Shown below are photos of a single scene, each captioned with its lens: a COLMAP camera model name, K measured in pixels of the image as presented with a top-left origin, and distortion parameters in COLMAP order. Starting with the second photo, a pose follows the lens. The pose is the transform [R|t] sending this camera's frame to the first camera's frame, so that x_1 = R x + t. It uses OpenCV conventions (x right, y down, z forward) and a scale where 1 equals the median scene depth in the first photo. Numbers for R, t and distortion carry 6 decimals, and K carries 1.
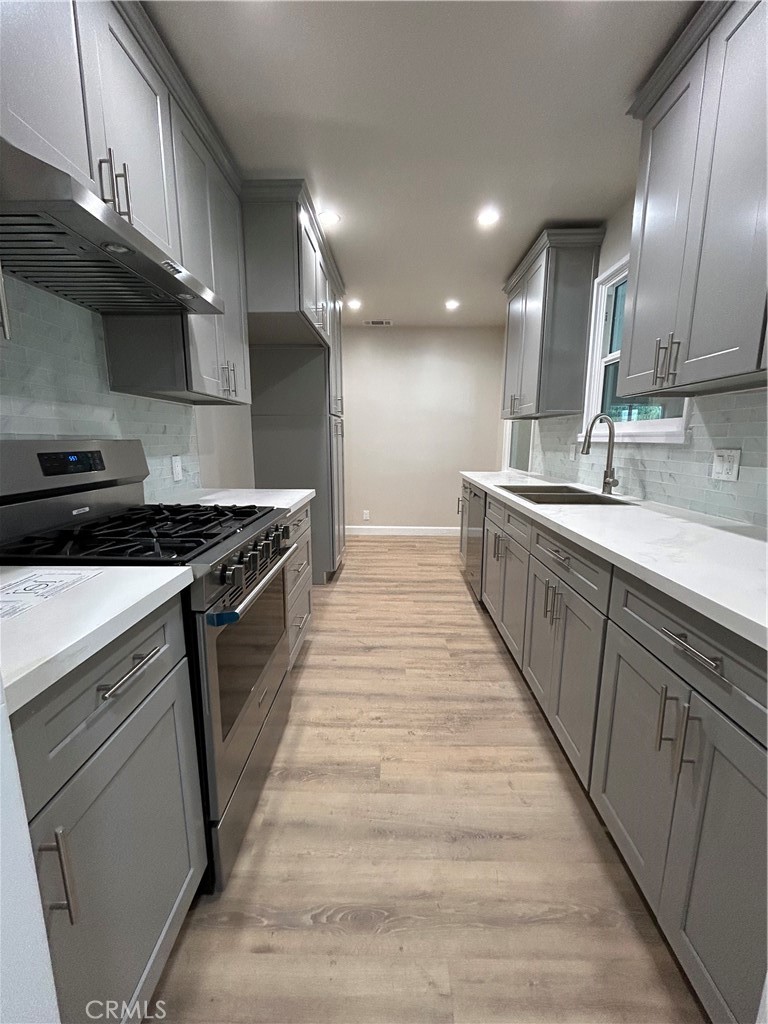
lens RADIAL K [[417.8, 0, 384.4], [0, 417.8, 505.7], [0, 0, 1]] dist [0.001811, 0.000210]
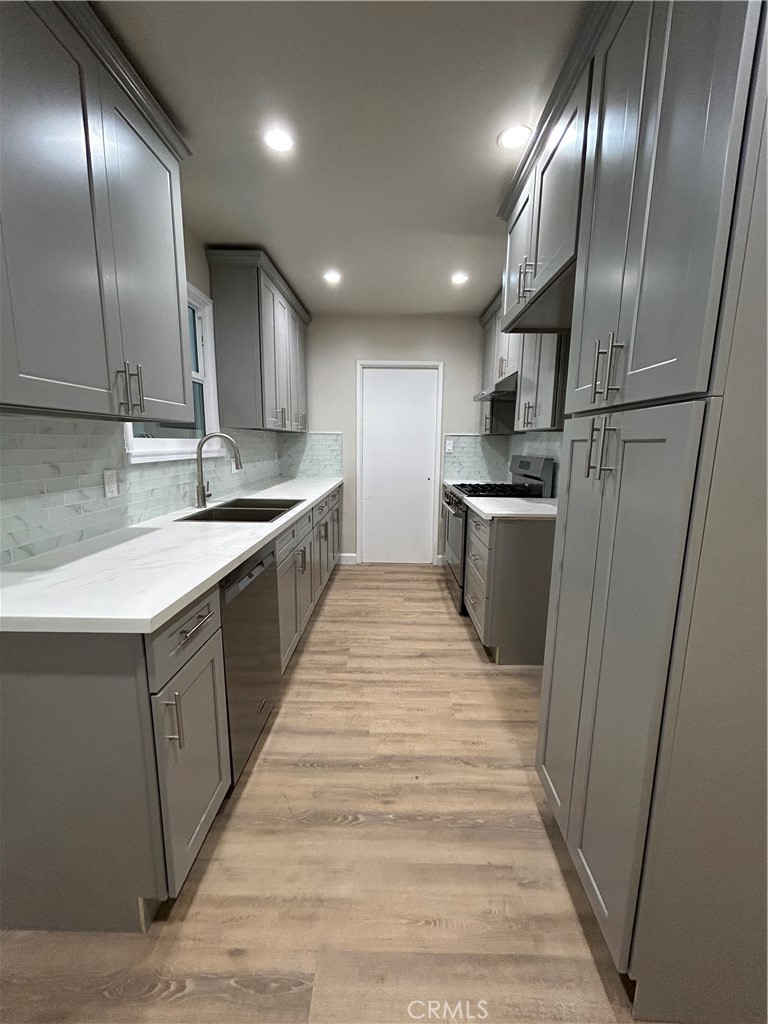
lens RADIAL K [[417.8, 0, 379.1], [0, 417.8, 520.3], [0, 0, 1]] dist [0.001811, 0.000210]
pose [[-0.999829, -0.016542, 0.008279, 0.070642], [-0.012727, 0.939933, 0.341122, -0.340430], [-0.013425, 0.340958, -0.939983, 1.870682]]
